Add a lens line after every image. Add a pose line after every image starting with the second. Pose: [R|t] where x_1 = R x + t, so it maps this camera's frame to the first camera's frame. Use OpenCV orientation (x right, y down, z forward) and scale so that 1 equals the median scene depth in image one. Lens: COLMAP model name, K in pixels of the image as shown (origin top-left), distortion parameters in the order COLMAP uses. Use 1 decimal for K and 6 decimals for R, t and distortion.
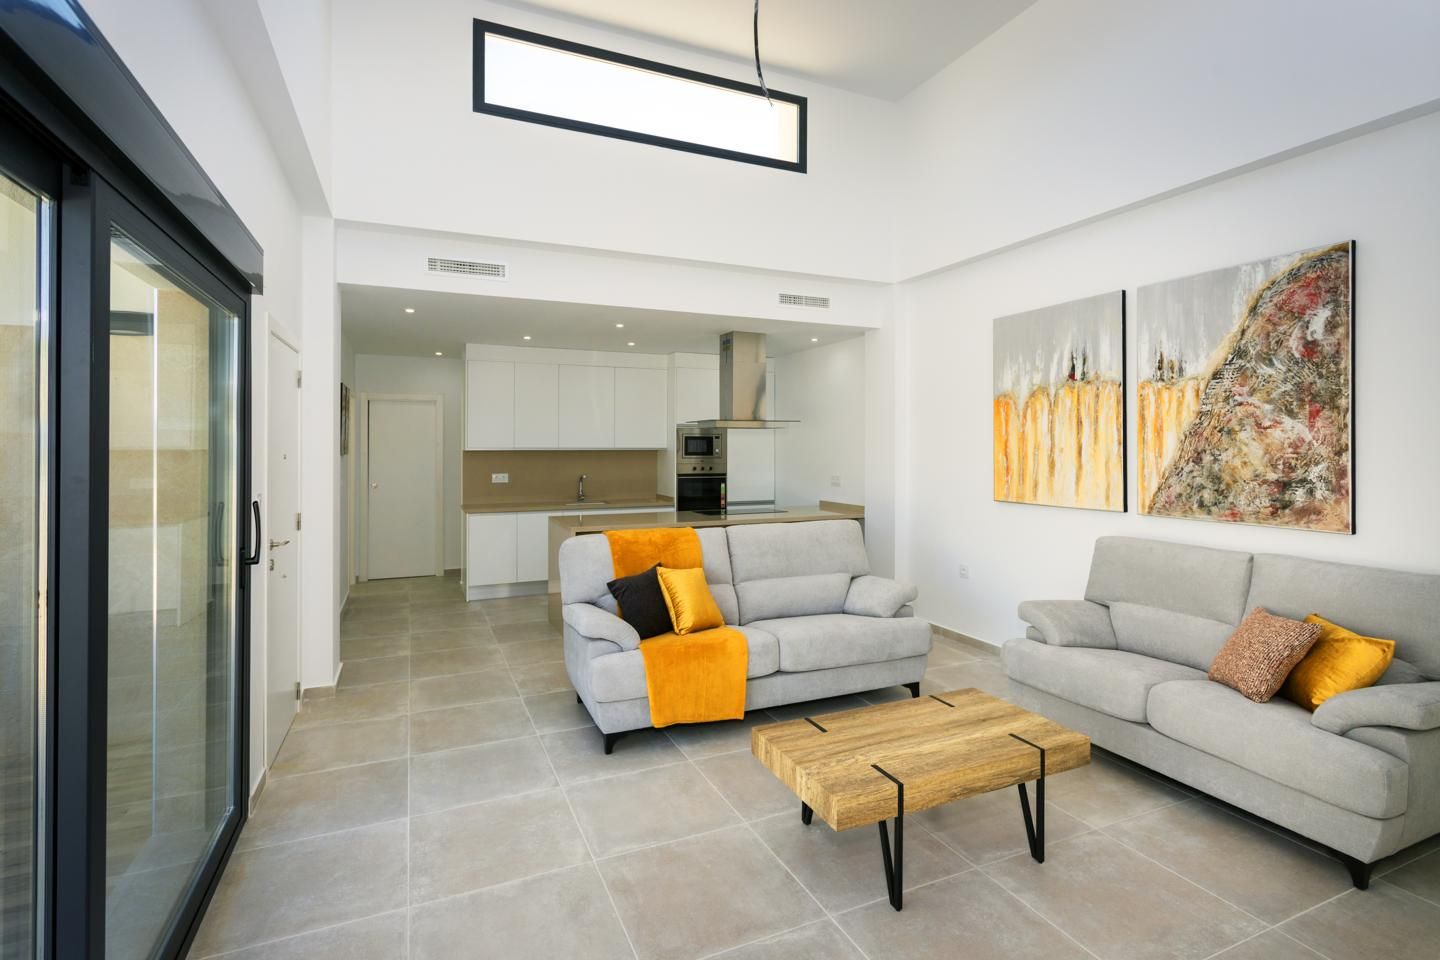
lens RADIAL K [[696.9, 0, 720.0], [0, 696.9, 480.0], [0, 0, 1]] dist [-0.000016, -0.000007]
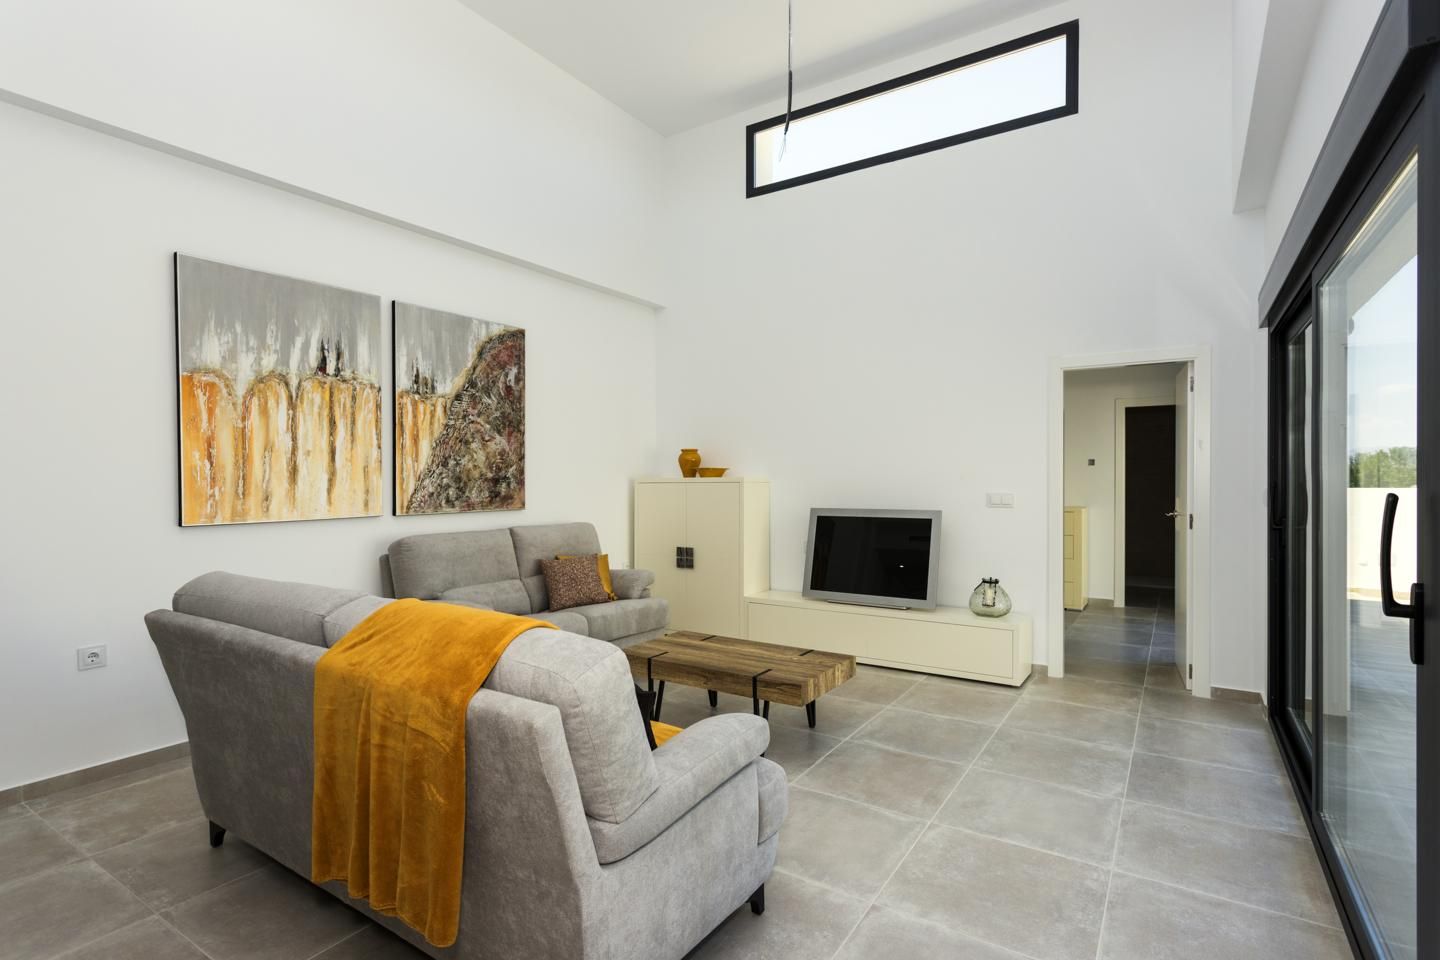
lens RADIAL K [[696.9, 0, 720.0], [0, 696.9, 480.0], [0, 0, 1]] dist [-0.000016, -0.000007]
pose [[-0.543085, -0.023608, 0.839346, -0.598424], [0.024378, 0.998740, 0.043865, -0.042584], [-0.839324, 0.044284, -0.541825, 1.255598]]
